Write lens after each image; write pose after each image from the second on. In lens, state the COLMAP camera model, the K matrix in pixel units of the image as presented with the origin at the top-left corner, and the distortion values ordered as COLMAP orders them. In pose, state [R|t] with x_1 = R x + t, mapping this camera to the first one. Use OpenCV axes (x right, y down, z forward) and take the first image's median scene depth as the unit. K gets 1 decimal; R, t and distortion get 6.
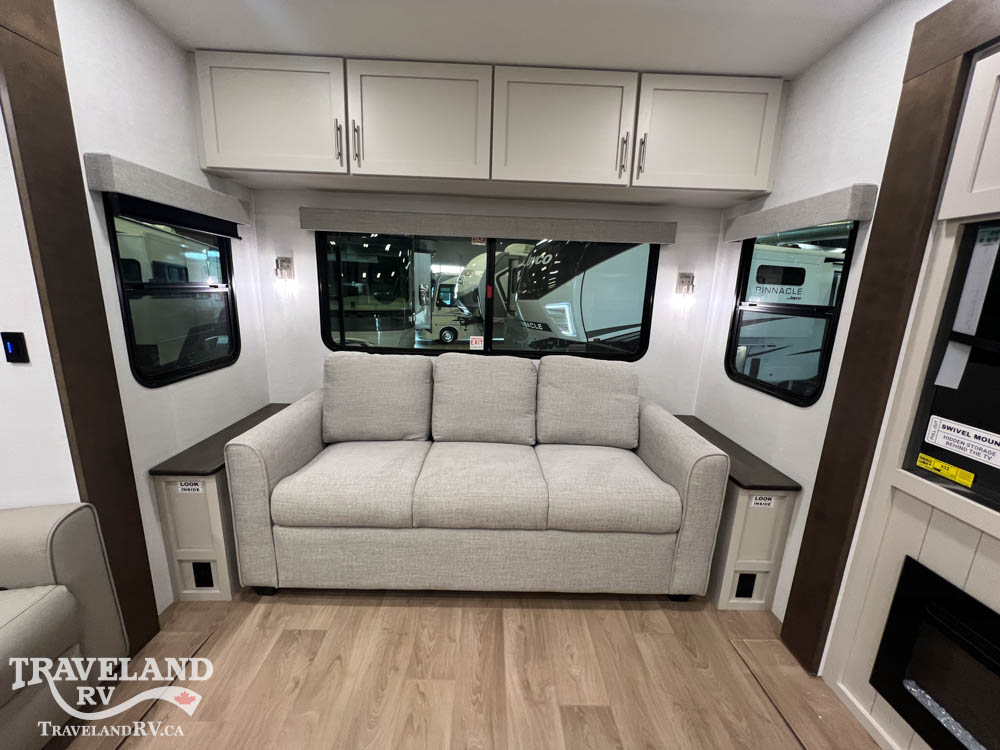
lens RADIAL K [[398.6, 0, 496.6], [0, 398.6, 373.3], [0, 0, 1]] dist [-0.002883, -0.000431]
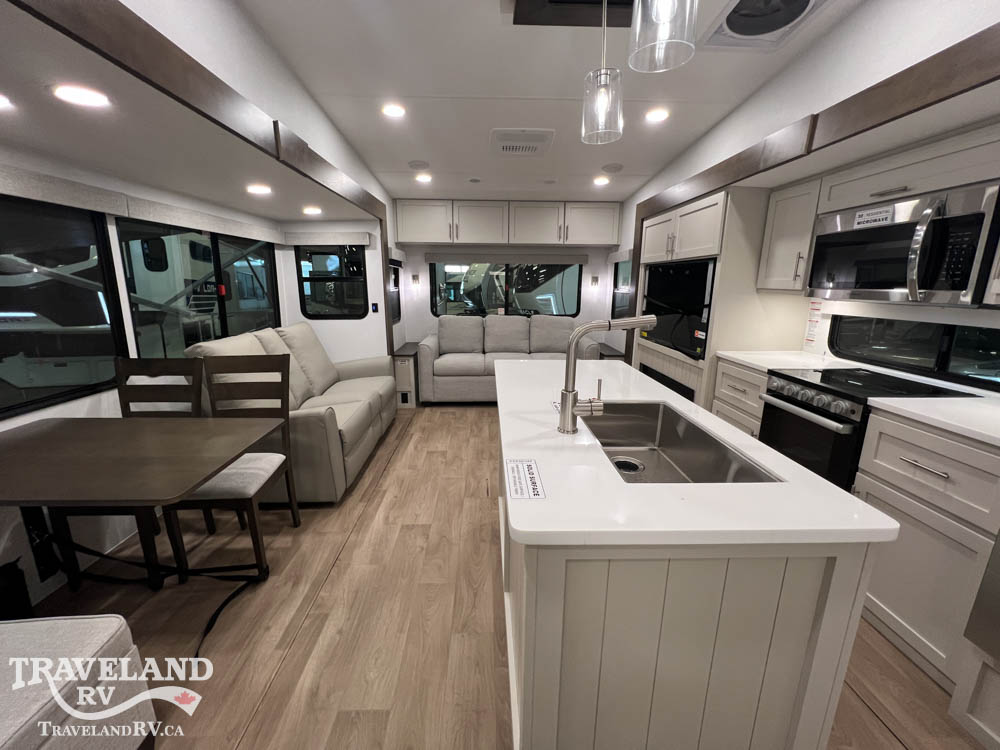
lens RADIAL K [[398.6, 0, 496.6], [0, 398.6, 373.3], [0, 0, 1]] dist [-0.002883, -0.000431]
pose [[0.999518, -0.029779, 0.008753, -0.147065], [0.029686, 0.999504, 0.010531, 0.332005], [-0.009062, -0.010266, 0.999906, -1.636890]]
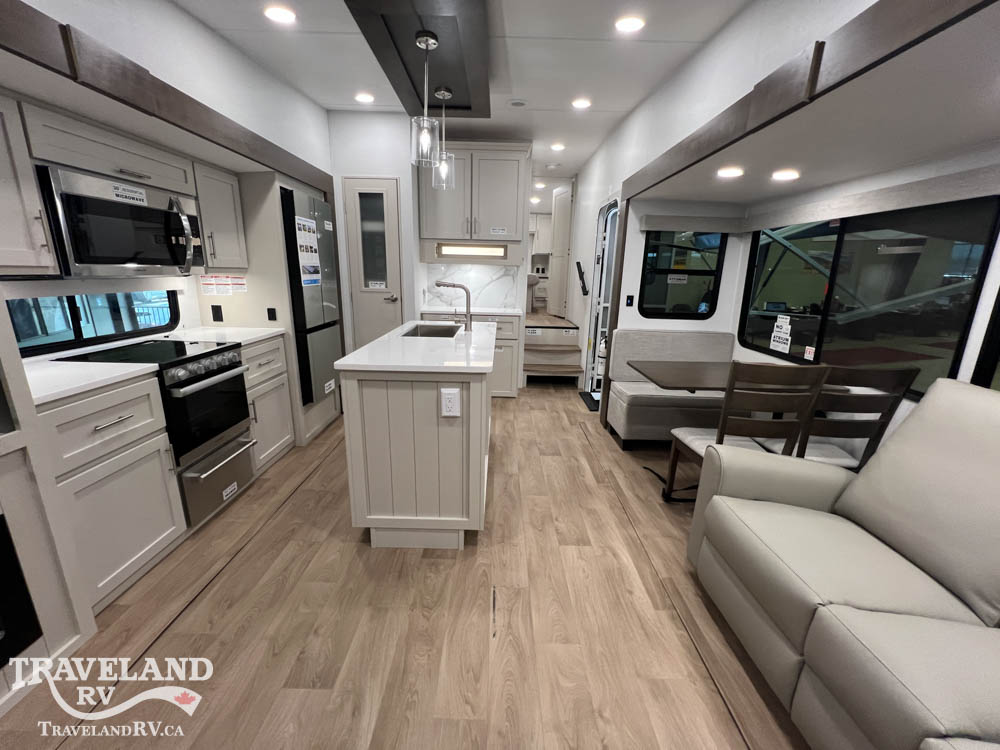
lens RADIAL K [[398.6, 0, 496.6], [0, 398.6, 373.3], [0, 0, 1]] dist [-0.002883, -0.000431]
pose [[-0.998137, -0.060462, 0.008124, -0.162874], [-0.050317, 0.891223, 0.450765, -0.149430], [-0.034494, 0.449517, -0.892606, 0.586400]]
